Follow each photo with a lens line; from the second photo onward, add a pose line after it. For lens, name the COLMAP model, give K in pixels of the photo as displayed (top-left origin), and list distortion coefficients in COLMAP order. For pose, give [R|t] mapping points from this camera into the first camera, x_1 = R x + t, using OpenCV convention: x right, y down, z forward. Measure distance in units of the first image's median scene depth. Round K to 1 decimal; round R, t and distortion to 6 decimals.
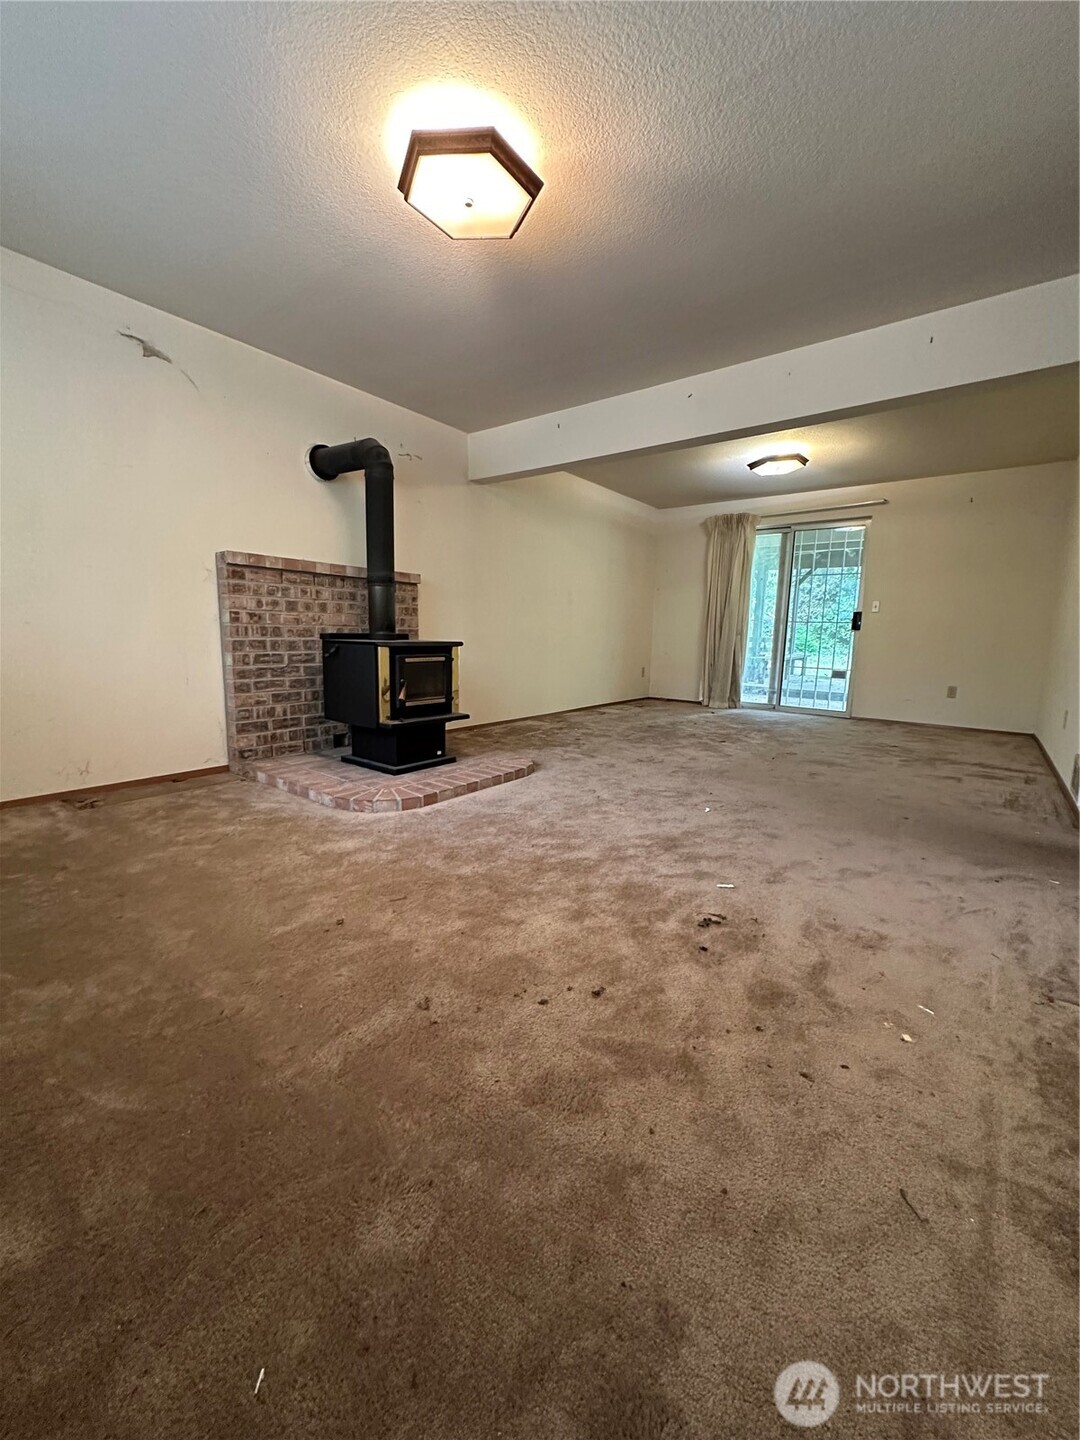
lens RADIAL K [[573.8, 0, 538.9], [0, 573.8, 718.3], [0, 0, 1]] dist [0.000035, 0.000210]
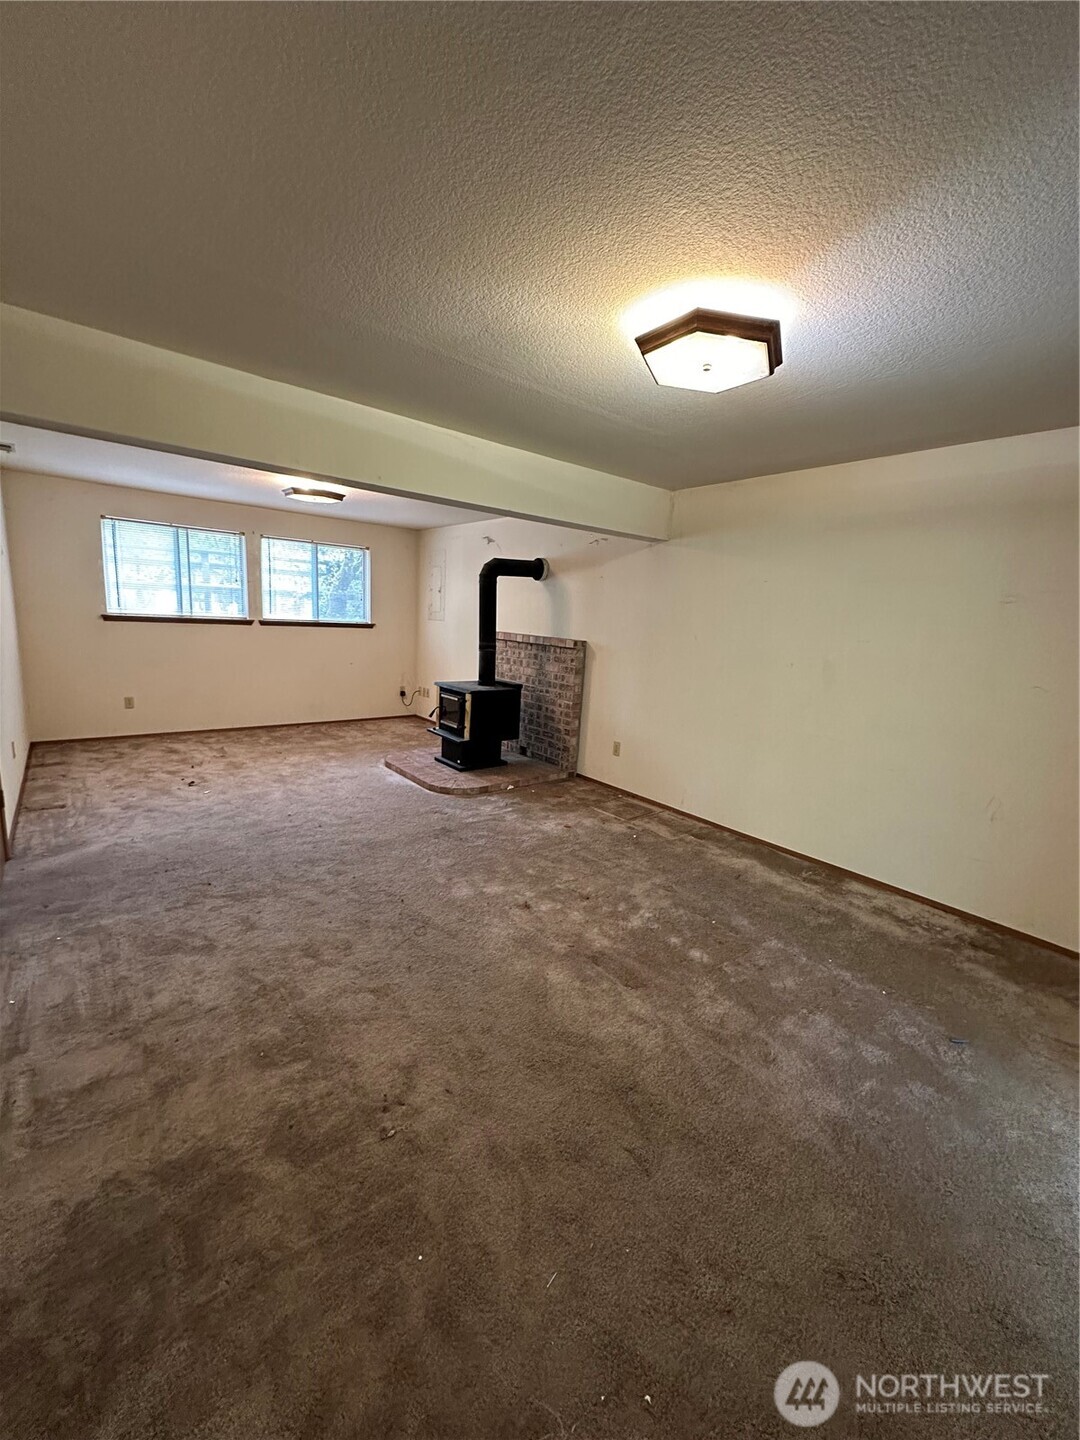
lens RADIAL K [[573.8, 0, 539.5], [0, 573.8, 721.4], [0, 0, 1]] dist [0.000035, 0.000210]
pose [[-0.224060, 0.144669, -0.963778, 1.138784], [-0.205297, 0.959724, 0.191788, -0.349642], [0.952707, 0.240833, -0.185336, 1.374310]]
